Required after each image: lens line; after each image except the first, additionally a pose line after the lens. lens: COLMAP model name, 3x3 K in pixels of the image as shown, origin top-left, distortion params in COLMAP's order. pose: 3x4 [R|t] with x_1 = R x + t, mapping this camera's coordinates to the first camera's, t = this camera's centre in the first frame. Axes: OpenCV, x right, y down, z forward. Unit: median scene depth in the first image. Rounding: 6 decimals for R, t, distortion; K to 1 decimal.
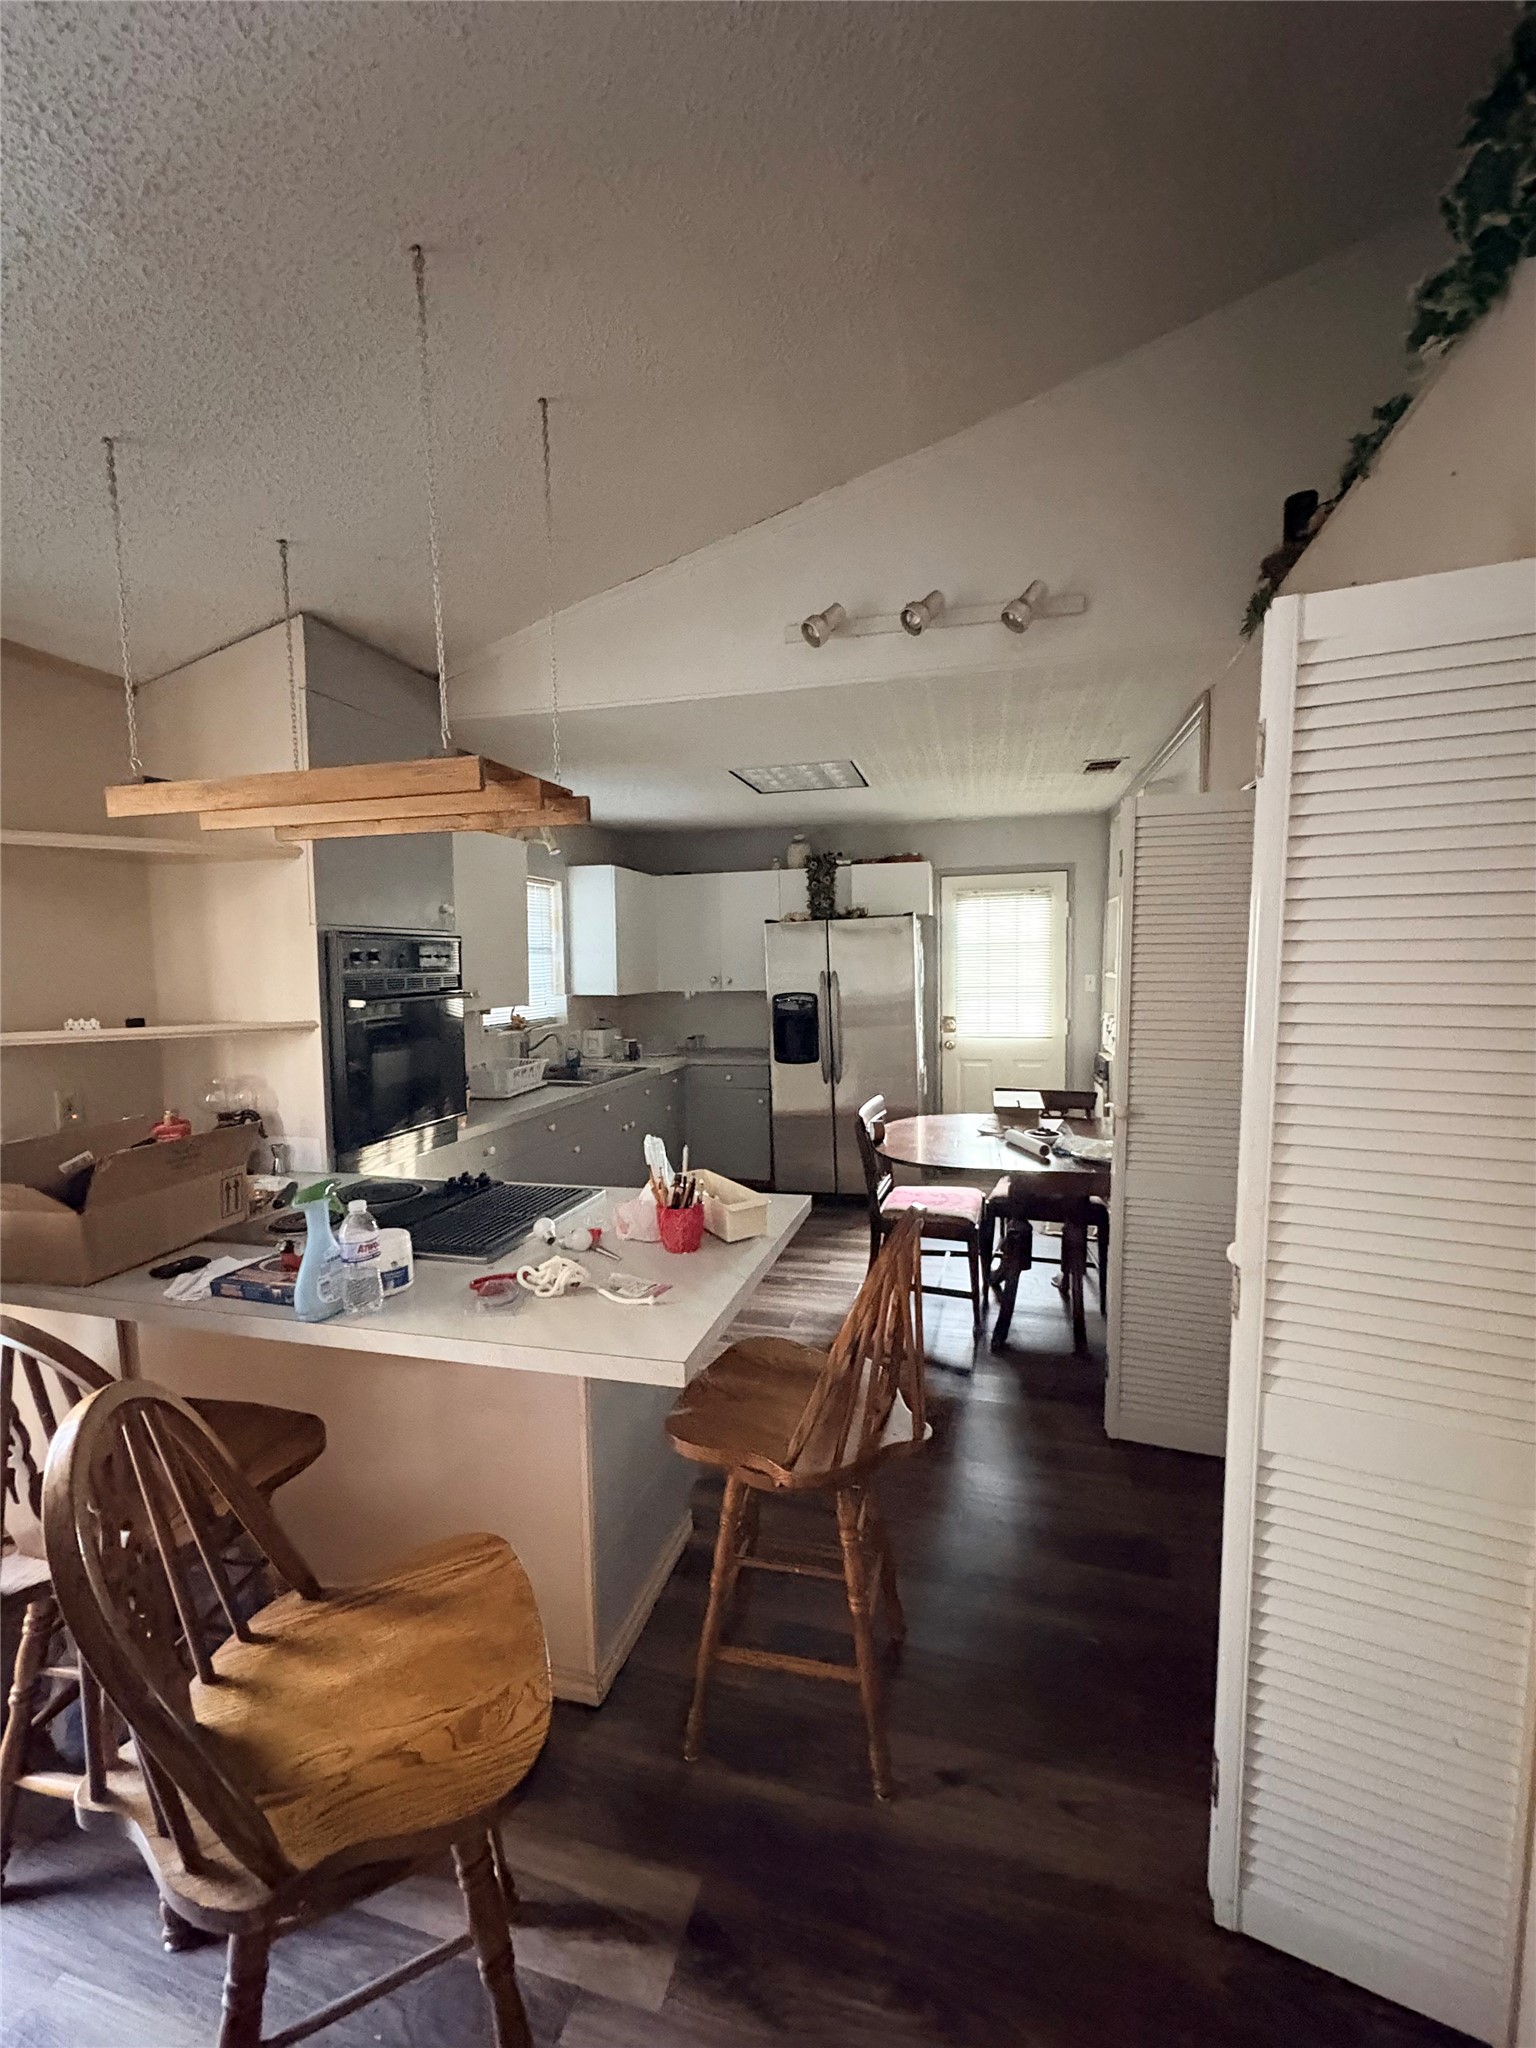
lens RADIAL K [[814.1, 0, 768.0], [0, 814.1, 1024.0], [0, 0, 1]] dist [0.000313, -0.000002]
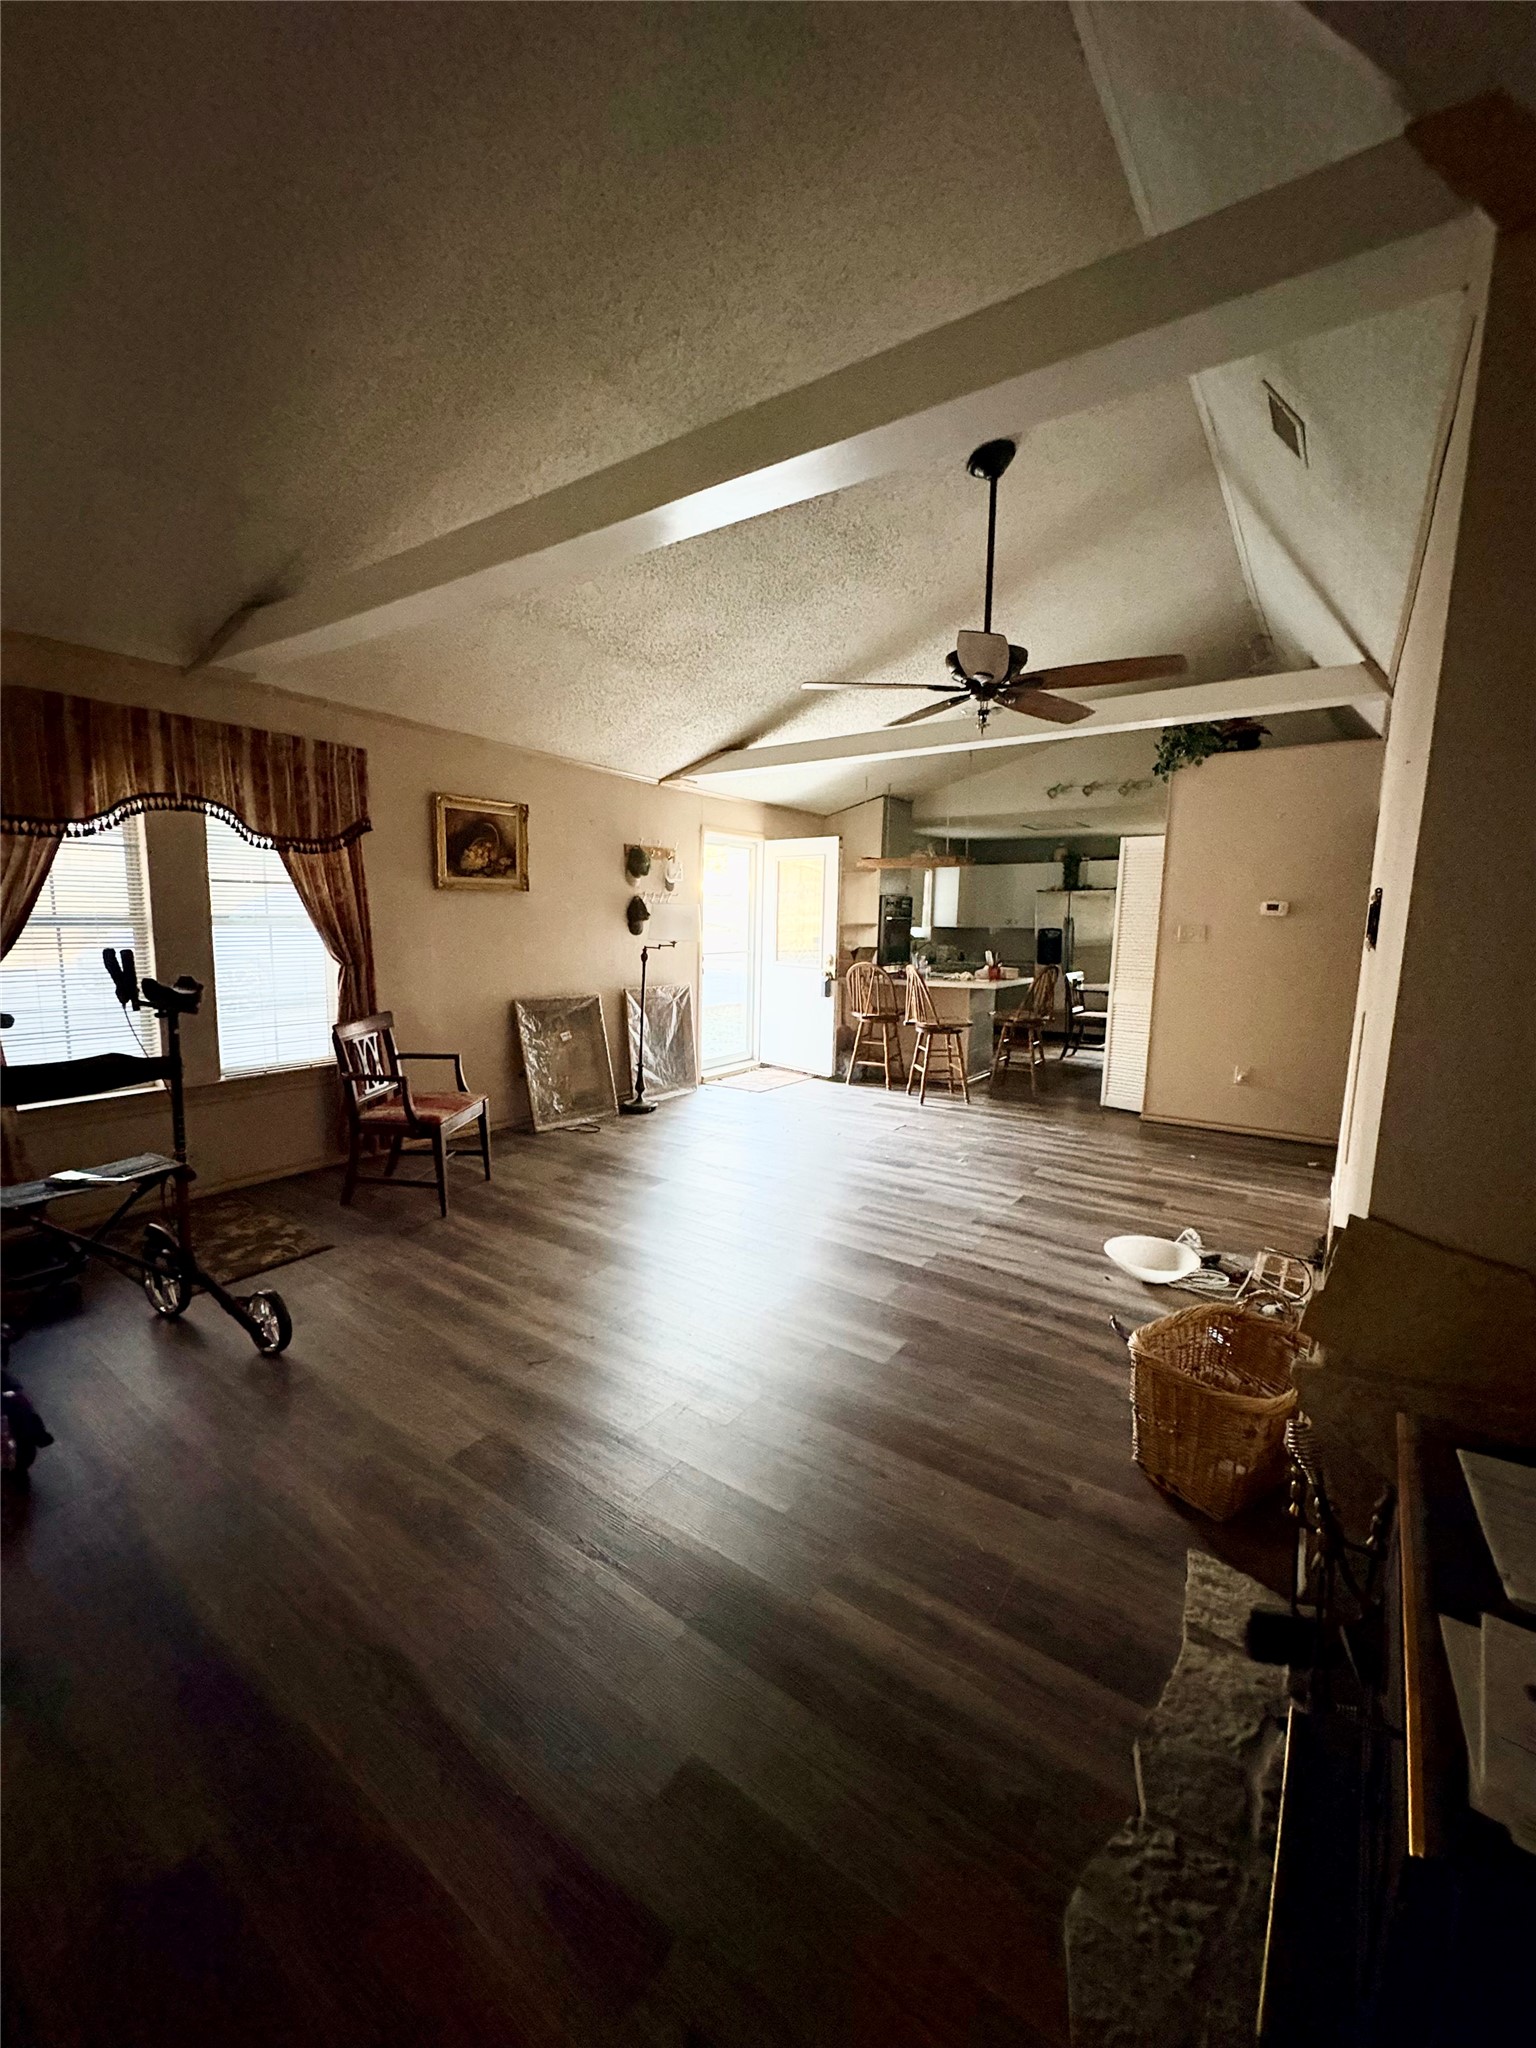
lens RADIAL K [[814.1, 0, 768.0], [0, 814.1, 1024.0], [0, 0, 1]] dist [0.000313, -0.000002]
pose [[0.938241, 0.069466, -0.338937, 0.074775], [-0.052680, 0.996897, 0.058487, 0.111366], [0.341948, -0.037020, 0.938989, -1.059934]]
